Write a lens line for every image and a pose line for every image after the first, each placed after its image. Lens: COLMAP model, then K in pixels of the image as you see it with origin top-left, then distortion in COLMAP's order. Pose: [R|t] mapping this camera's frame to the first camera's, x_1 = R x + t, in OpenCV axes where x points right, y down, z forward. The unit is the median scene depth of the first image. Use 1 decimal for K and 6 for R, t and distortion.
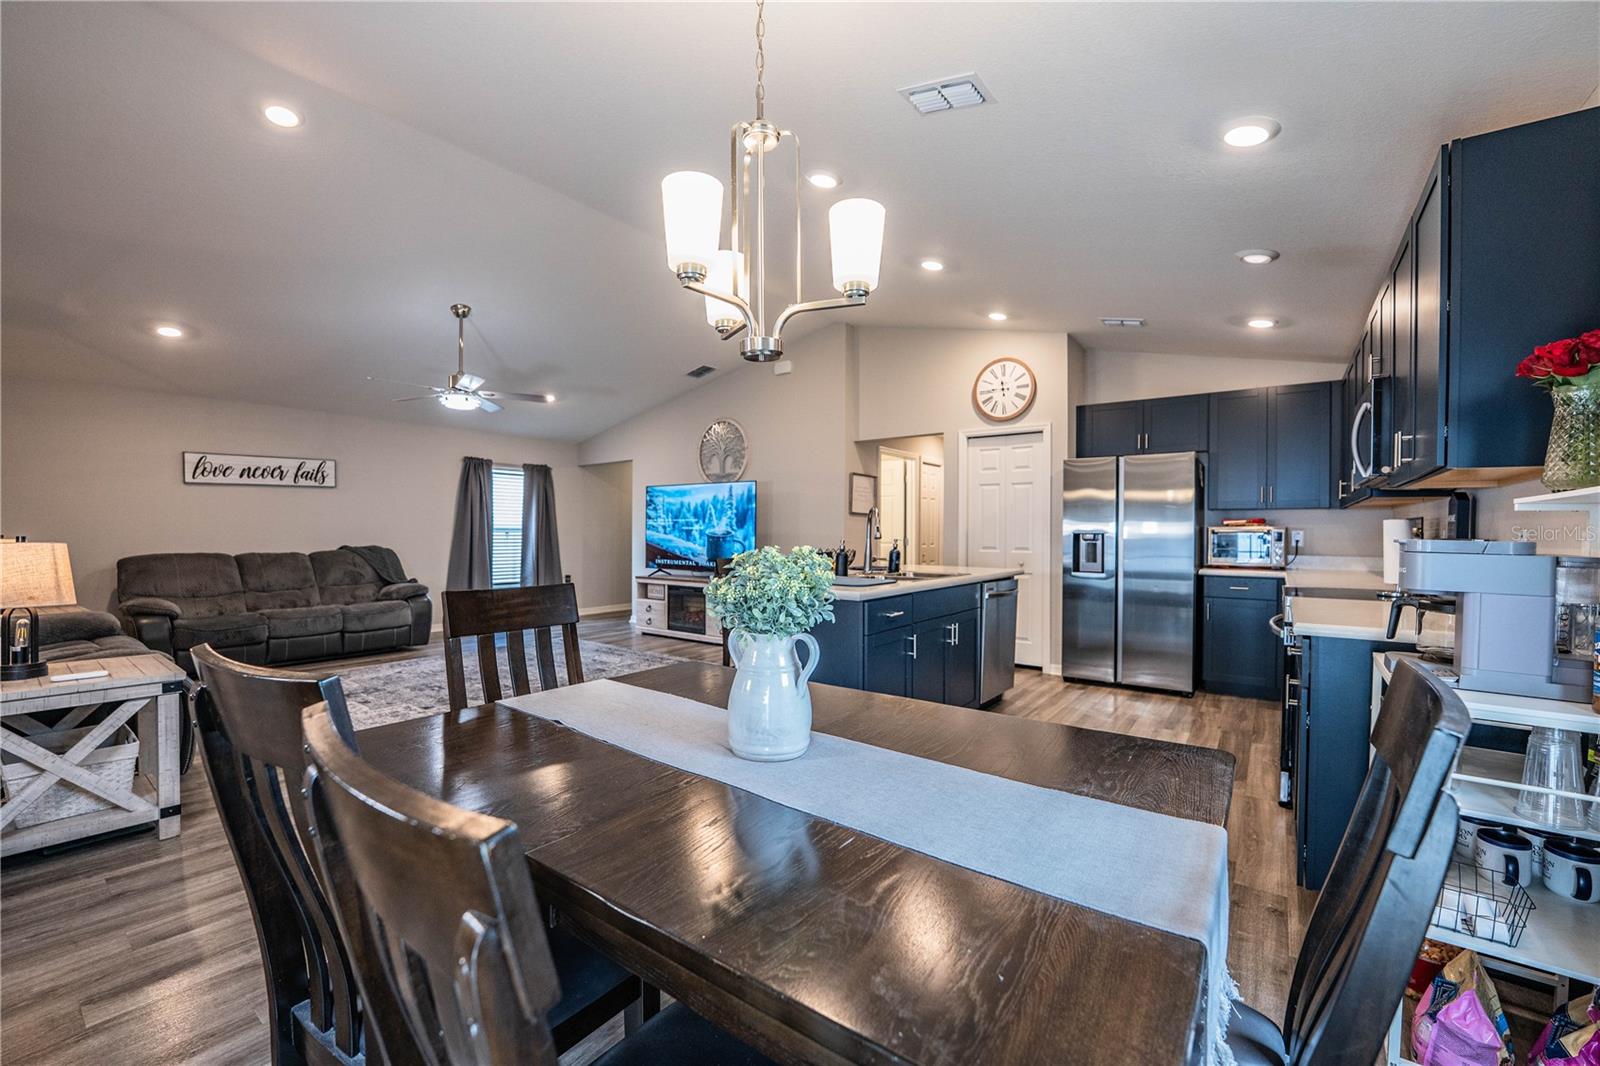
lens RADIAL K [[652.0, 0, 799.8], [0, 652.0, 537.4], [0, 0, 1]] dist [-0.026980, 0.001890]
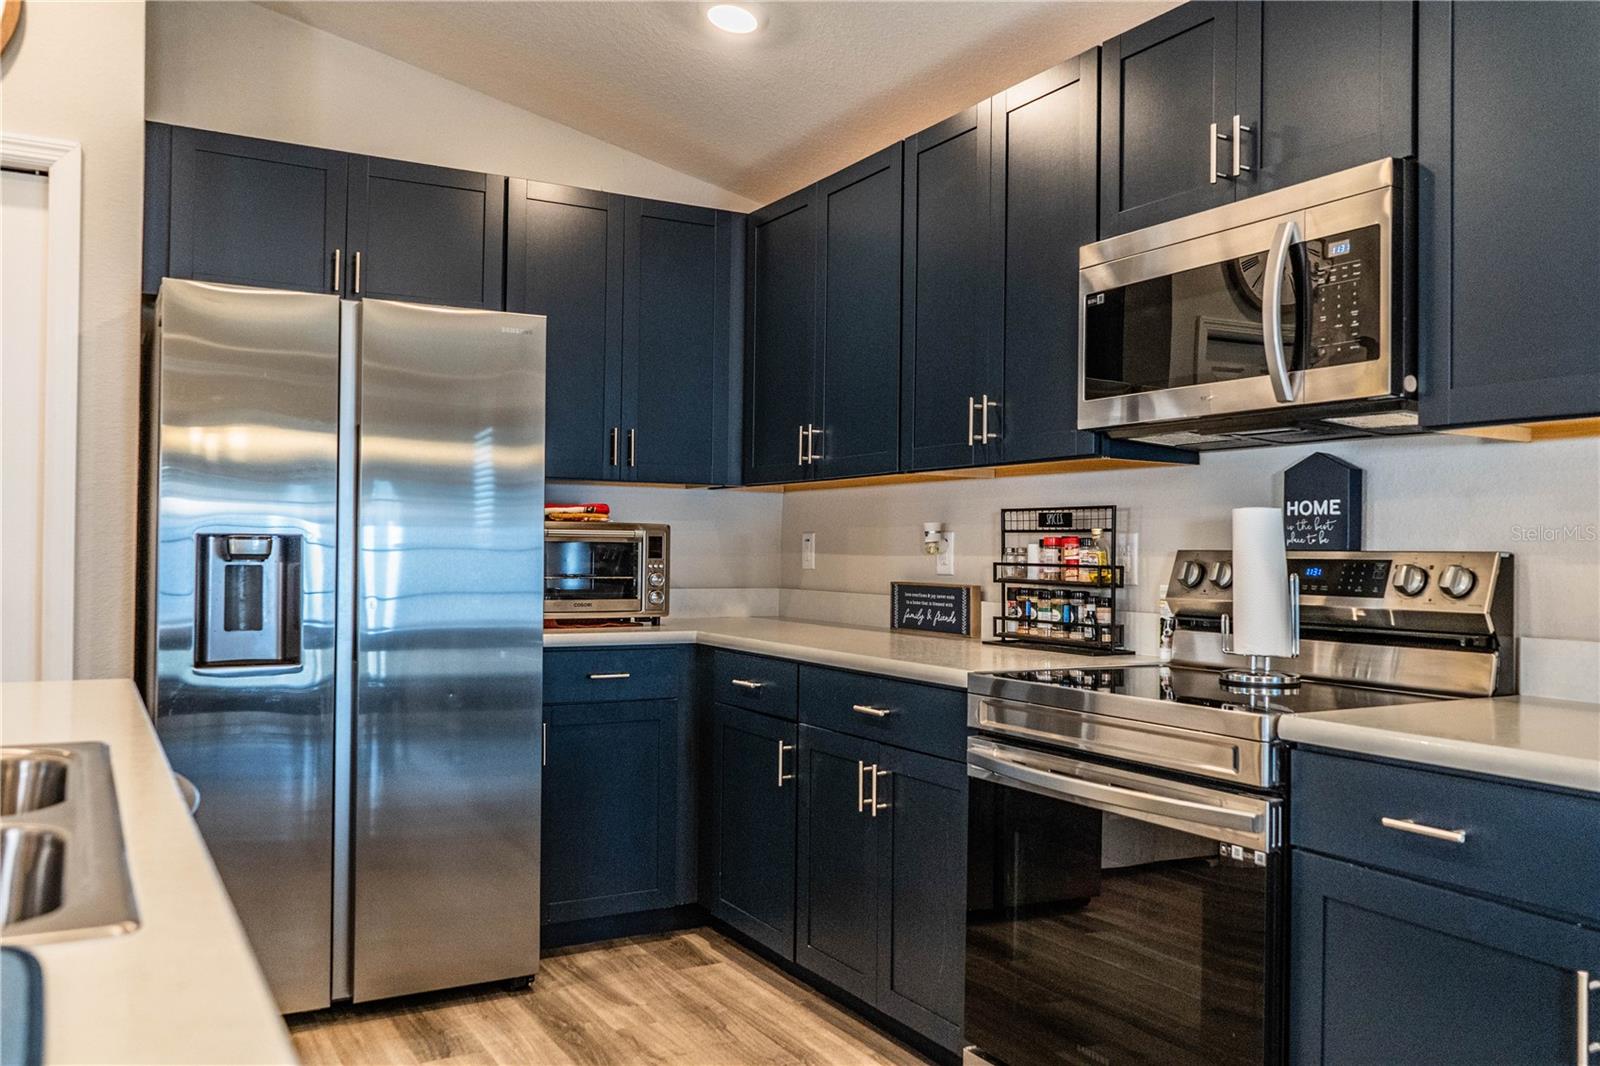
lens RADIAL K [[1278.3, 0, 802.2], [0, 1278.3, 531.3], [0, 0, 1]] dist [-0.019409, 0.014345]
pose [[0.400945, 0.011487, 0.916030, 0.004479], [0.000198, 0.999920, -0.012625, -0.000292], [-0.916102, 0.005243, 0.400911, 0.450662]]
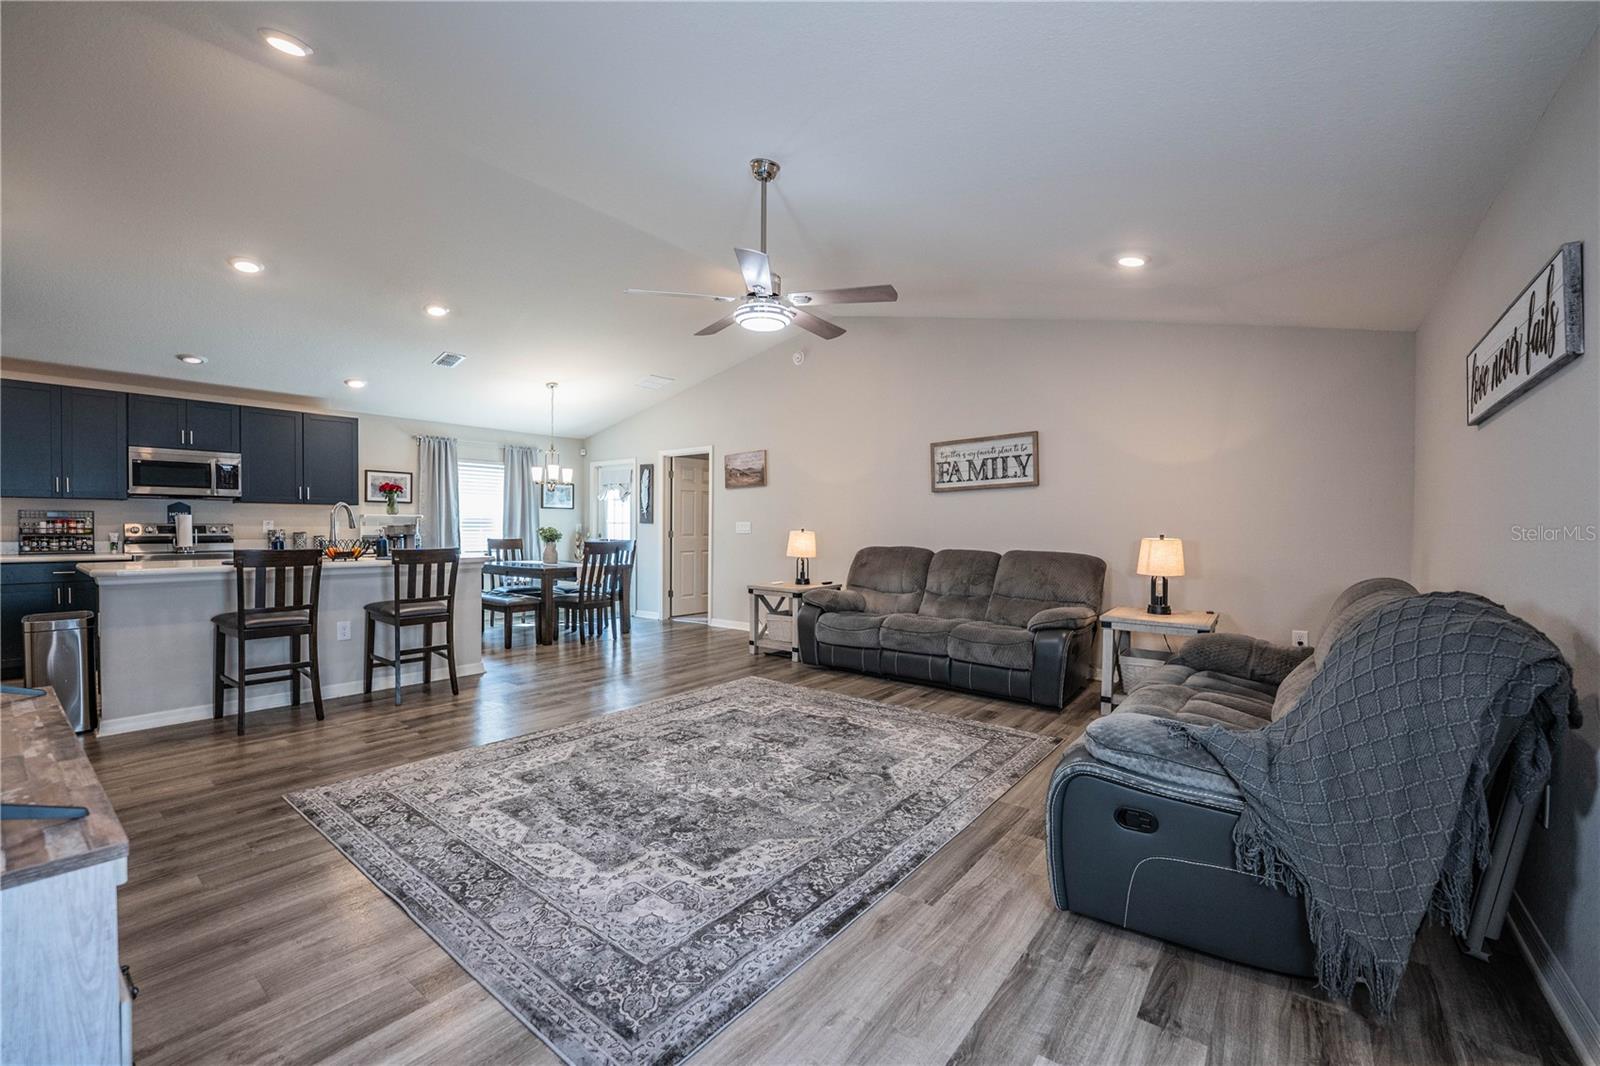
lens RADIAL K [[652.0, 0, 799.8], [0, 652.0, 537.4], [0, 0, 1]] dist [-0.026980, 0.001890]
pose [[-0.999637, -0.011251, 0.024462, -0.507829], [-0.010577, 0.999565, 0.027515, -0.015445], [-0.024761, 0.027246, -0.999322, 1.427232]]
